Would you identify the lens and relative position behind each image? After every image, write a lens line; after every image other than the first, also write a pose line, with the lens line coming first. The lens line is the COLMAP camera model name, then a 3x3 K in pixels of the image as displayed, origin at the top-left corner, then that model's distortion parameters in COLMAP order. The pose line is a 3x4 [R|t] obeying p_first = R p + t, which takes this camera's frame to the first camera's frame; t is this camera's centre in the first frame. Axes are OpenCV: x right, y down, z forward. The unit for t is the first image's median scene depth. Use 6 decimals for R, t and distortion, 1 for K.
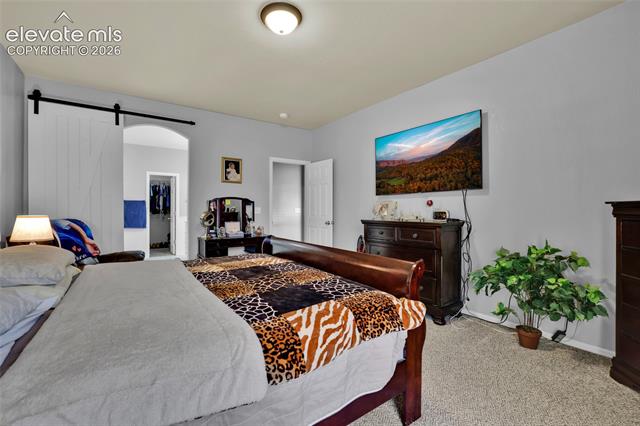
lens RADIAL K [[280.5, 0, 303.8], [0, 280.5, 210.1], [0, 0, 1]] dist [-0.031624, 0.009049]
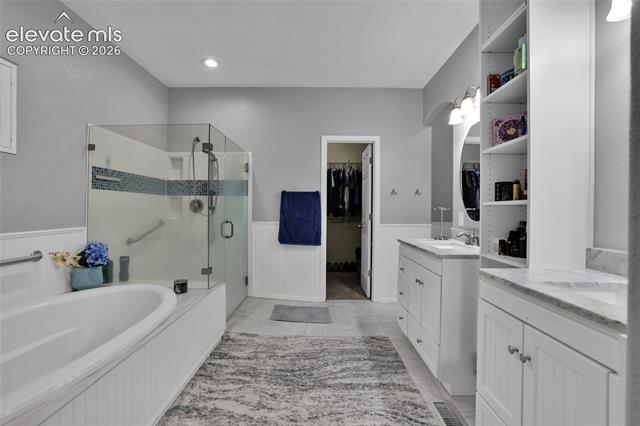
lens RADIAL K [[280.5, 0, 315.3], [0, 280.5, 209.6], [0, 0, 1]] dist [-0.031624, 0.009049]
pose [[0.835474, 0.004192, -0.549515, -0.252530], [-0.004267, 0.999990, 0.001142, -0.001976], [0.549514, 0.001390, 0.835483, 0.487745]]
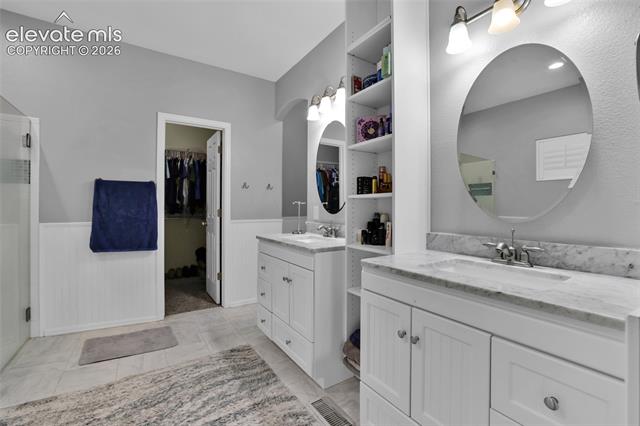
lens RADIAL K [[280.5, 0, 320.6], [0, 280.5, 204.7], [0, 0, 1]] dist [-0.031624, 0.009049]
pose [[0.999862, -0.001716, 0.016549, -0.290211], [0.001803, 0.999985, -0.005261, 0.000900], [-0.016540, 0.005290, 0.999849, 0.511592]]
